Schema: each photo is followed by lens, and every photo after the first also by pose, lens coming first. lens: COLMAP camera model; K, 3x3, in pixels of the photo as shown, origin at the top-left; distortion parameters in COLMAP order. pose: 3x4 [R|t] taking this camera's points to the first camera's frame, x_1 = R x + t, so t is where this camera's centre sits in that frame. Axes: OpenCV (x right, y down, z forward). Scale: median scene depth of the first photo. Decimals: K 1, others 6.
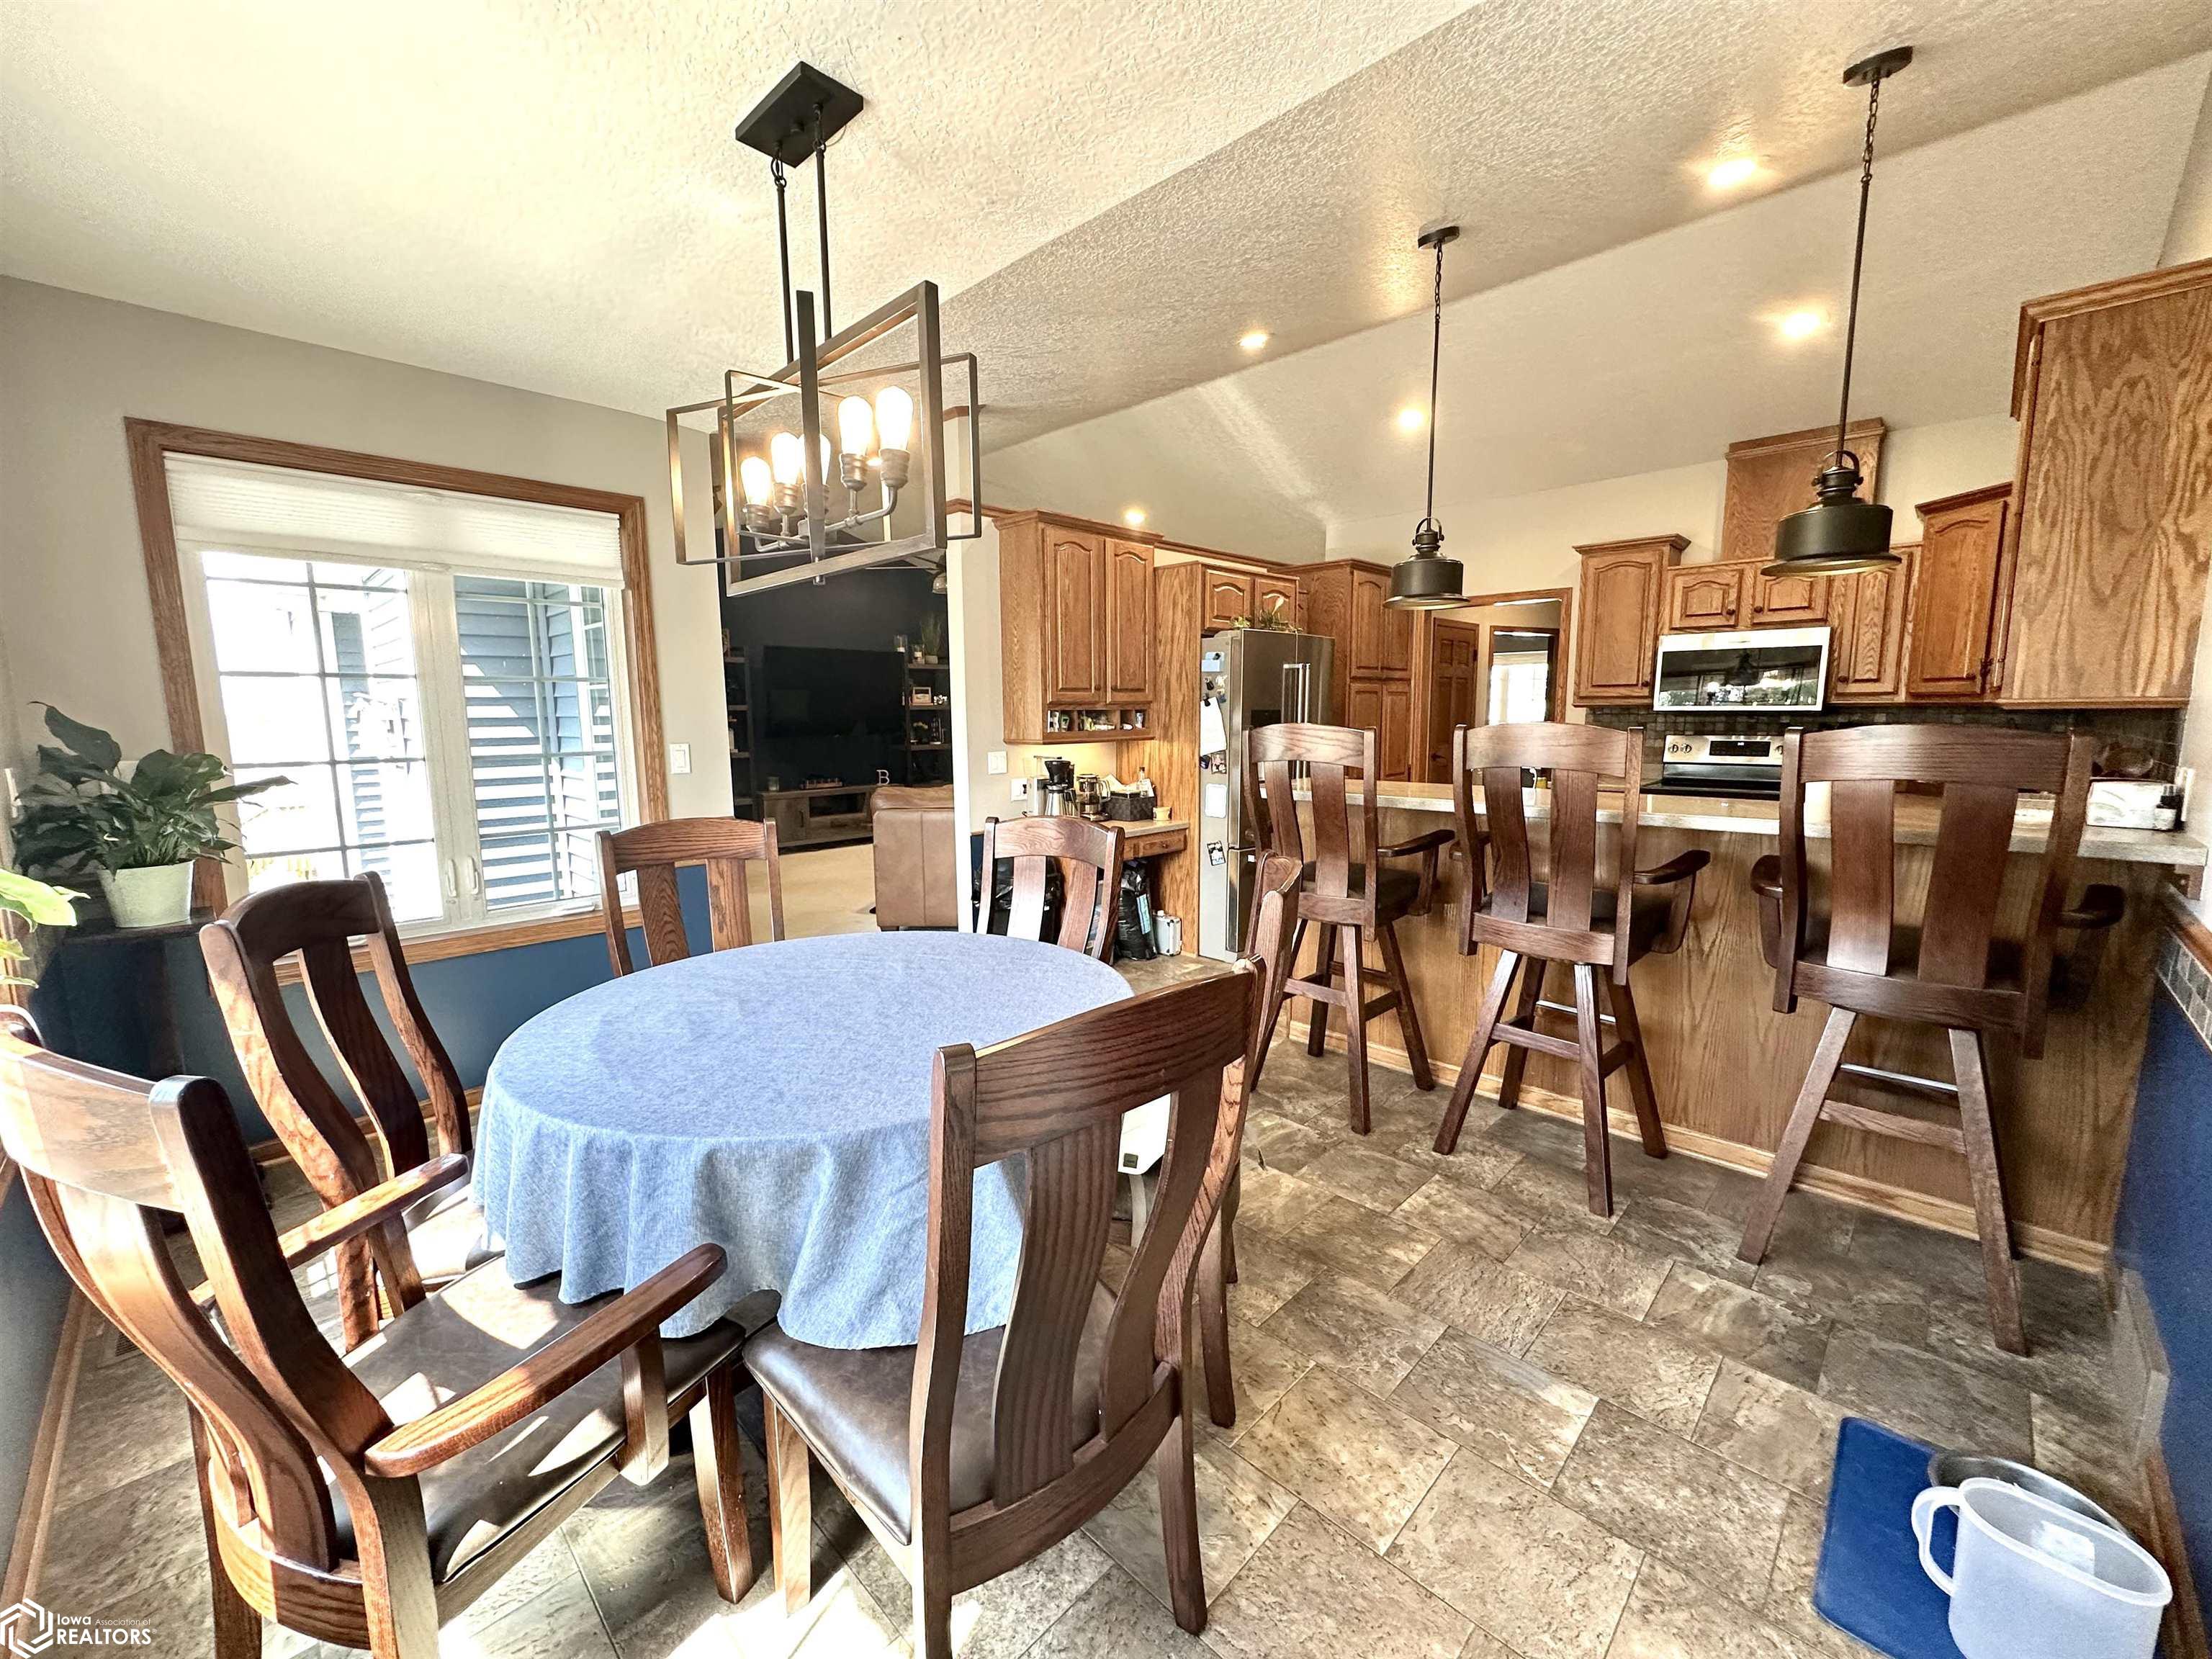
lens RADIAL K [[882.2, 0, 1102.5], [0, 882.2, 825.5], [0, 0, 1]] dist [-0.005625, 0.001057]
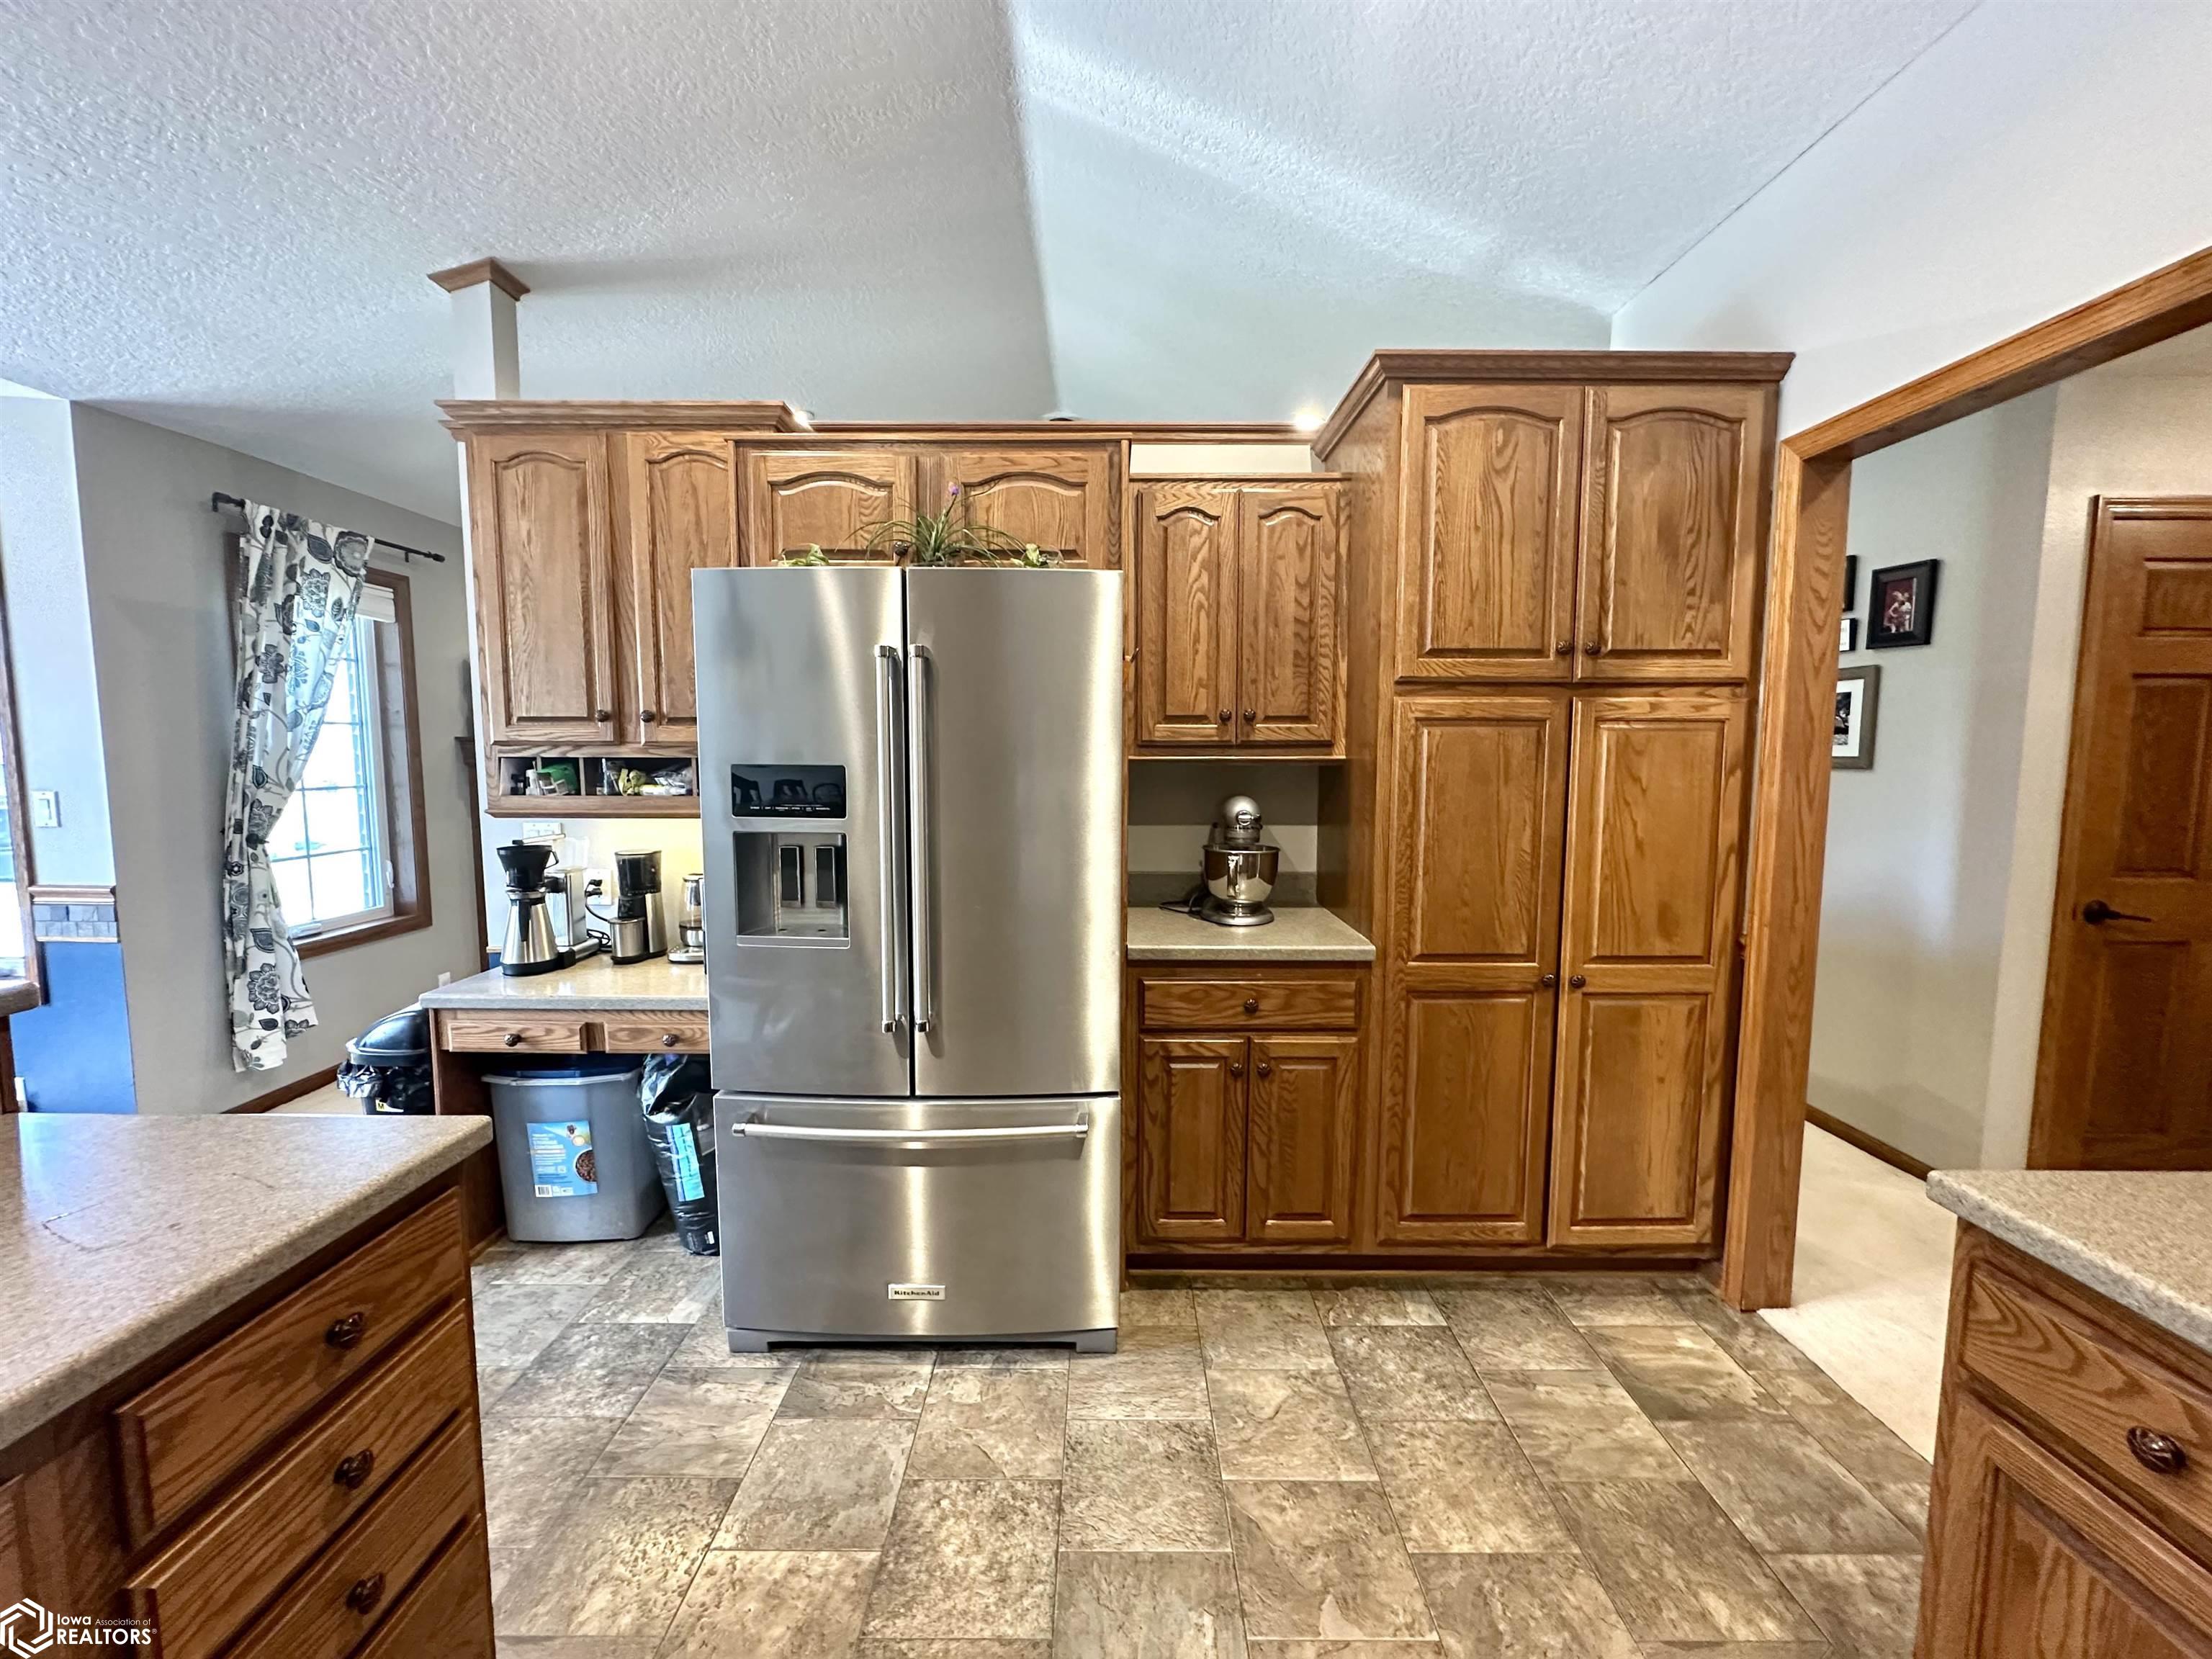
lens RADIAL K [[882.2, 0, 1096.6], [0, 882.2, 827.8], [0, 0, 1]] dist [-0.005625, 0.001057]
pose [[0.697082, 0.074540, -0.713107, 2.641470], [-0.103156, 0.994660, 0.003132, -0.182984], [0.709532, 0.071378, 0.701049, 1.207547]]
